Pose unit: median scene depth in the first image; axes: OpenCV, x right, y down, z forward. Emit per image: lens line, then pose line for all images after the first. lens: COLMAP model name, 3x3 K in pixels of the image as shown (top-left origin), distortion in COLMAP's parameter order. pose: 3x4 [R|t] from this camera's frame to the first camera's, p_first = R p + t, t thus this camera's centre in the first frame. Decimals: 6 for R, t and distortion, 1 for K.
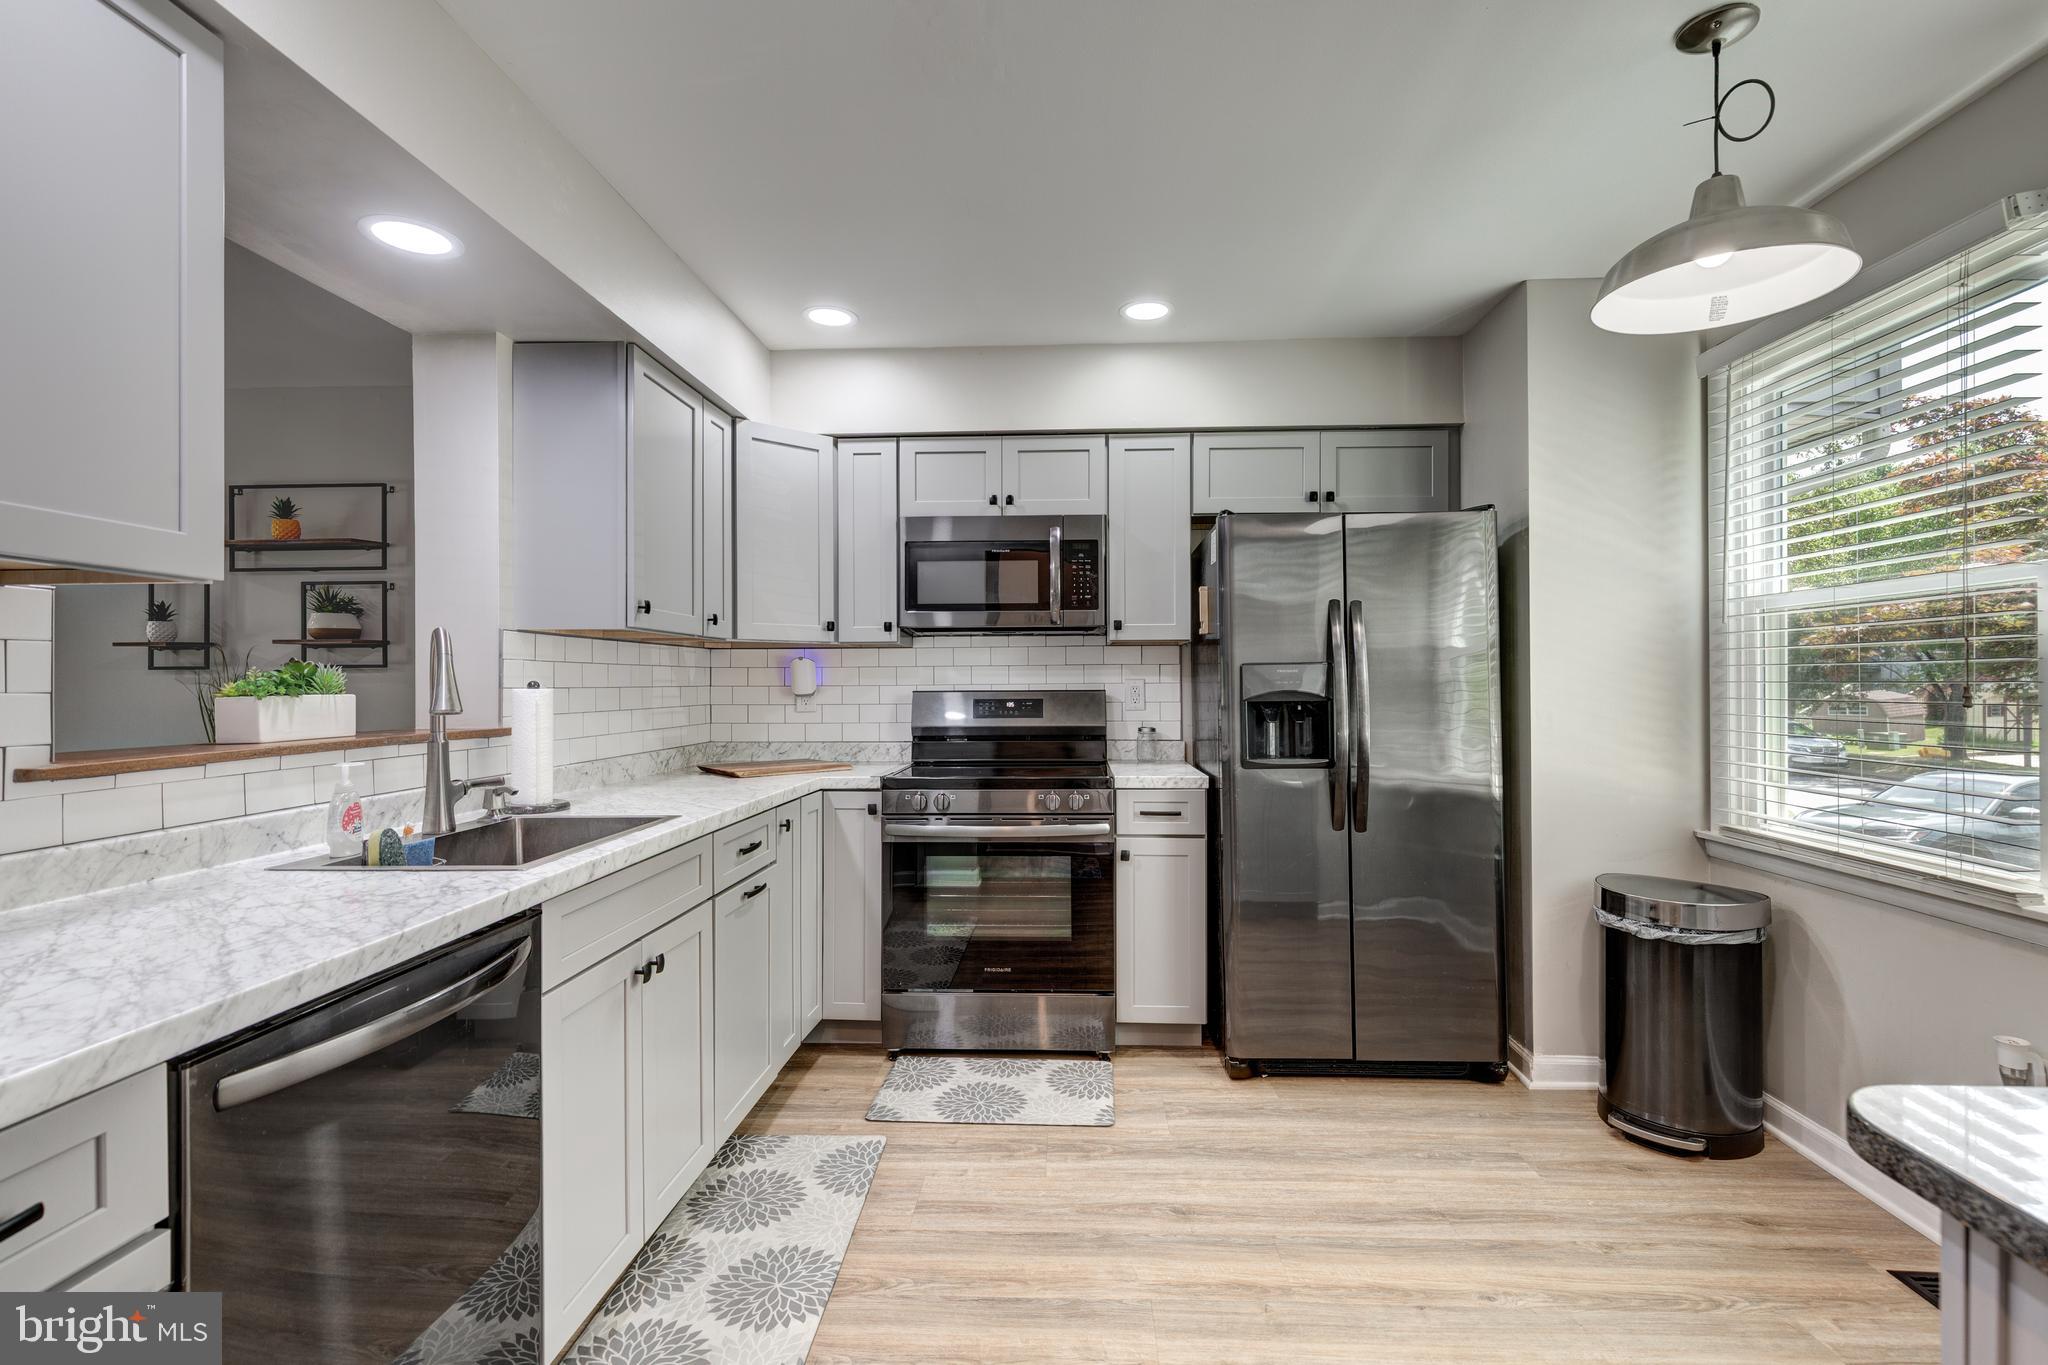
lens RADIAL K [[937.7, 0, 1034.6], [0, 937.7, 680.7], [0, 0, 1]] dist [0.012372, -0.002375]
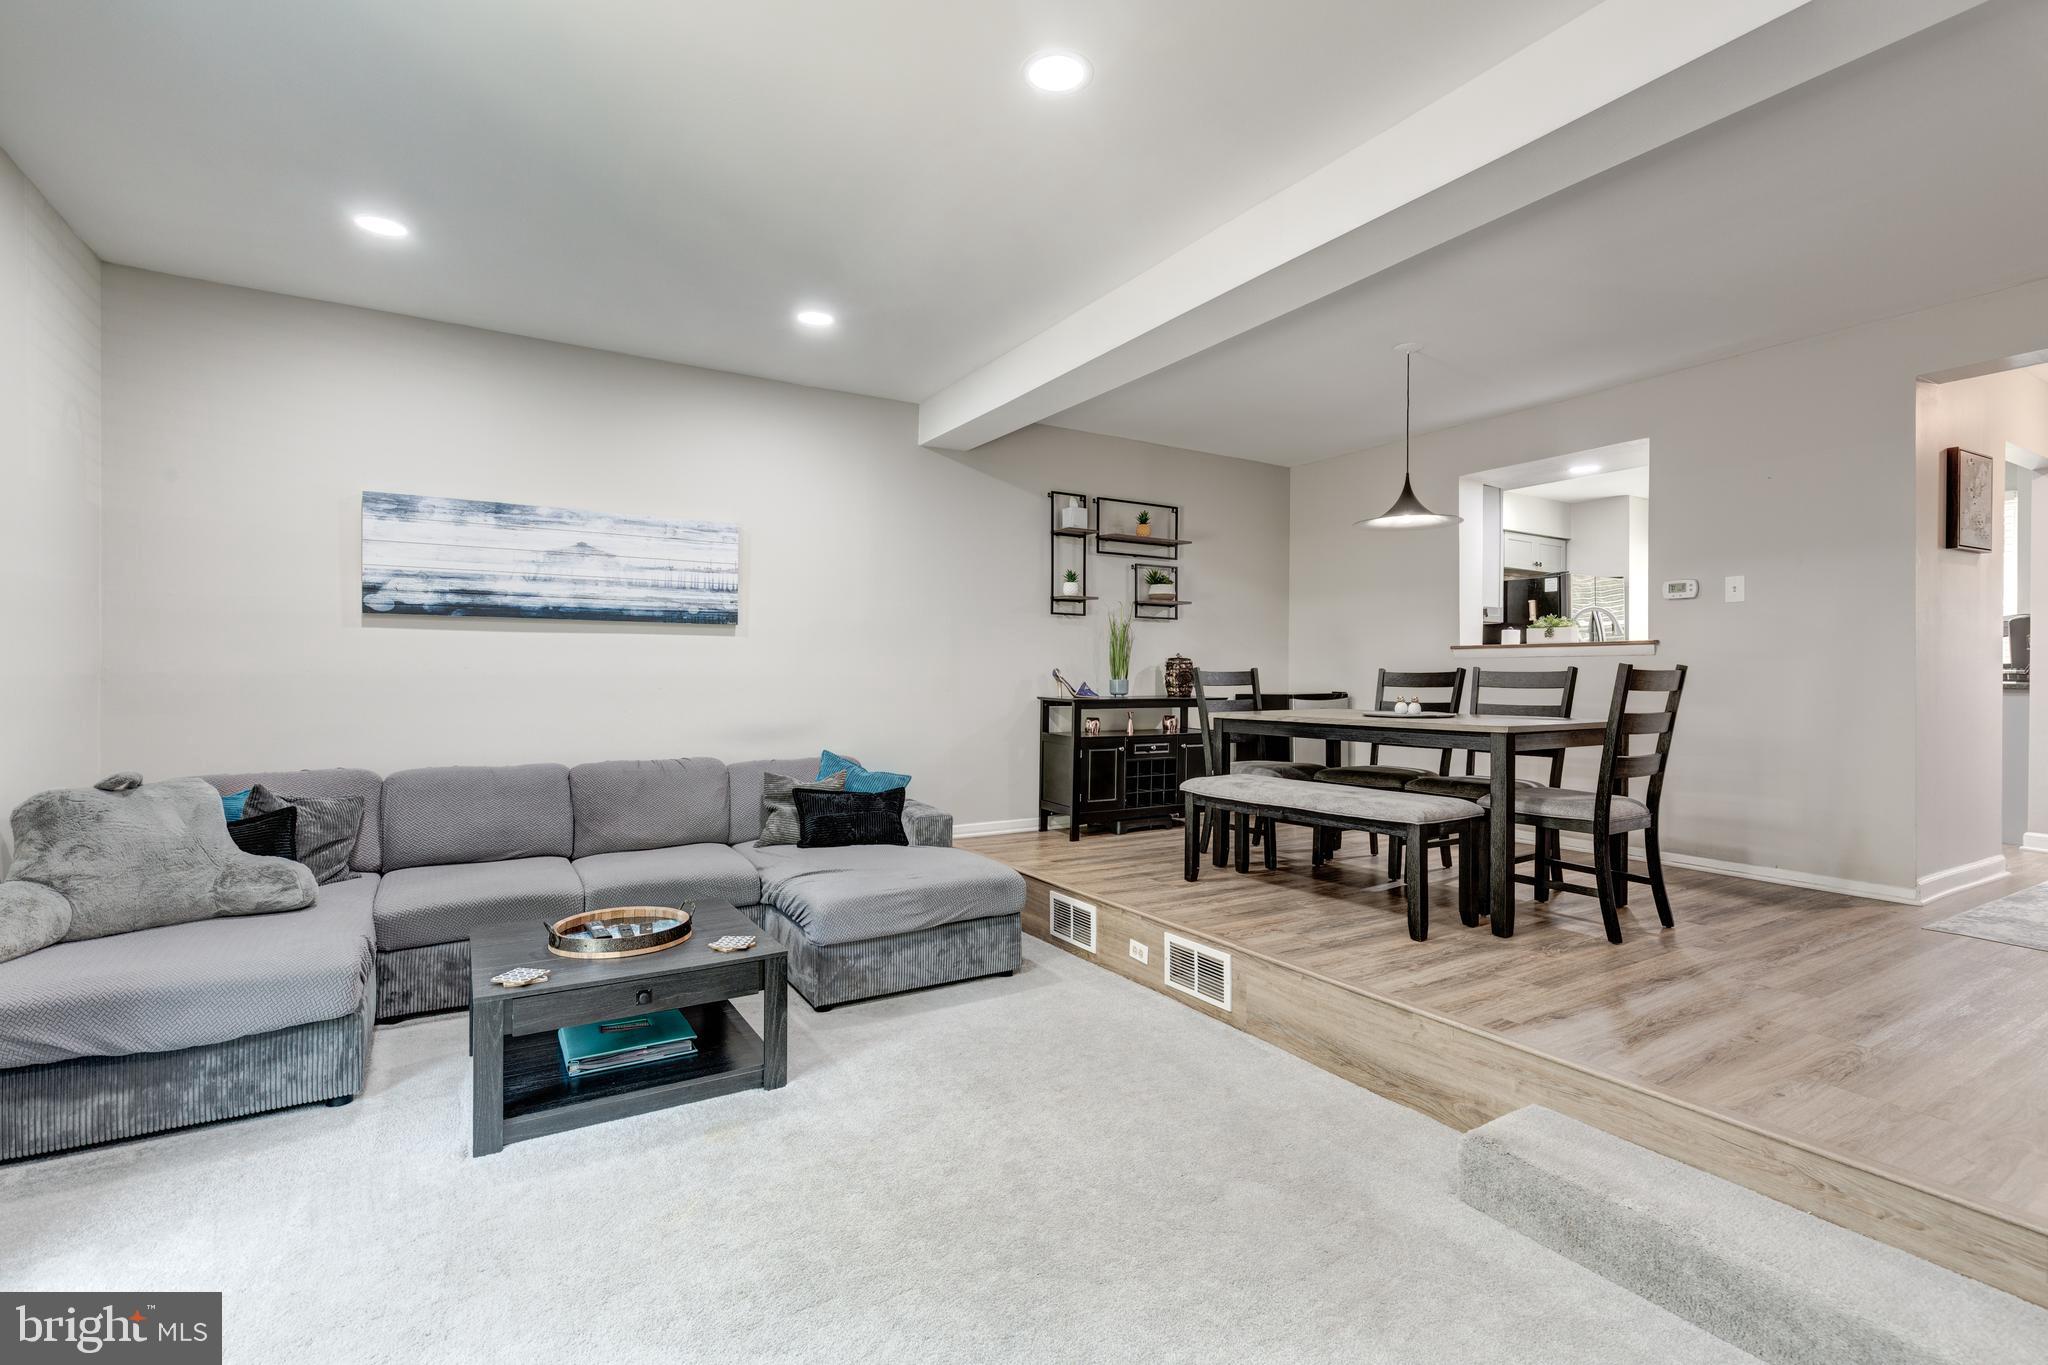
lens RADIAL K [[937.7, 0, 1023.4], [0, 937.7, 671.0], [0, 0, 1]] dist [0.012372, -0.002375]
pose [[0.819870, 0.013280, 0.572395, -2.362323], [-0.009554, 0.999909, -0.009514, 0.119997], [-0.572470, 0.002331, 0.819923, -0.240235]]
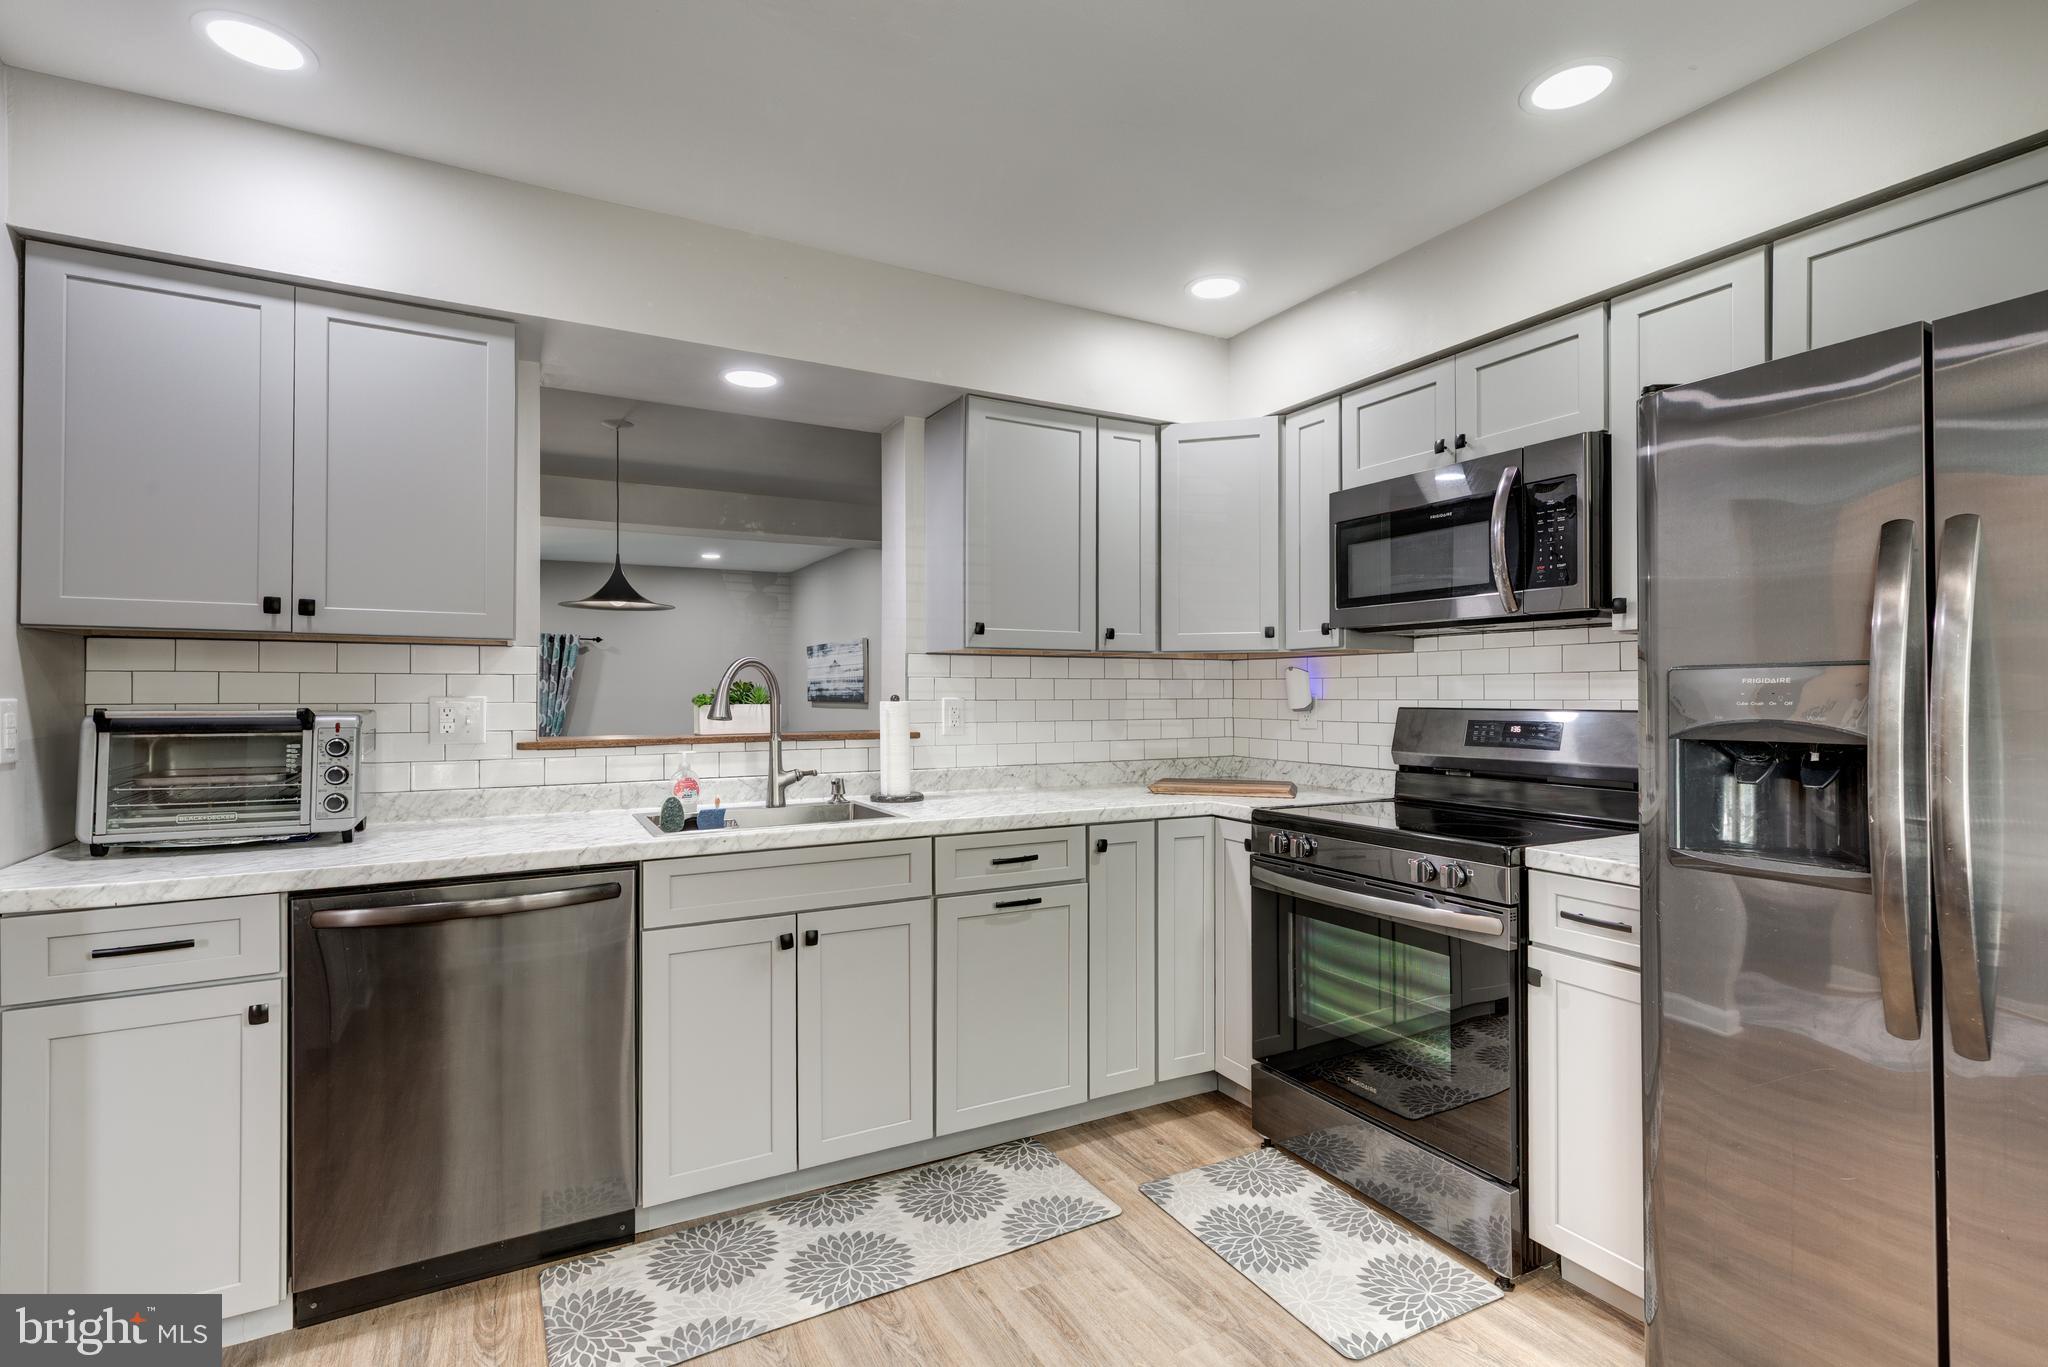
lens RADIAL K [[937.7, 0, 1020.6], [0, 937.7, 686.5], [0, 0, 1]] dist [0.012372, -0.002375]
pose [[0.520735, -0.001375, -0.853717, 0.480600], [0.000780, 0.999999, -0.001135, -0.007157], [0.853718, -0.000075, 0.520736, 0.400946]]
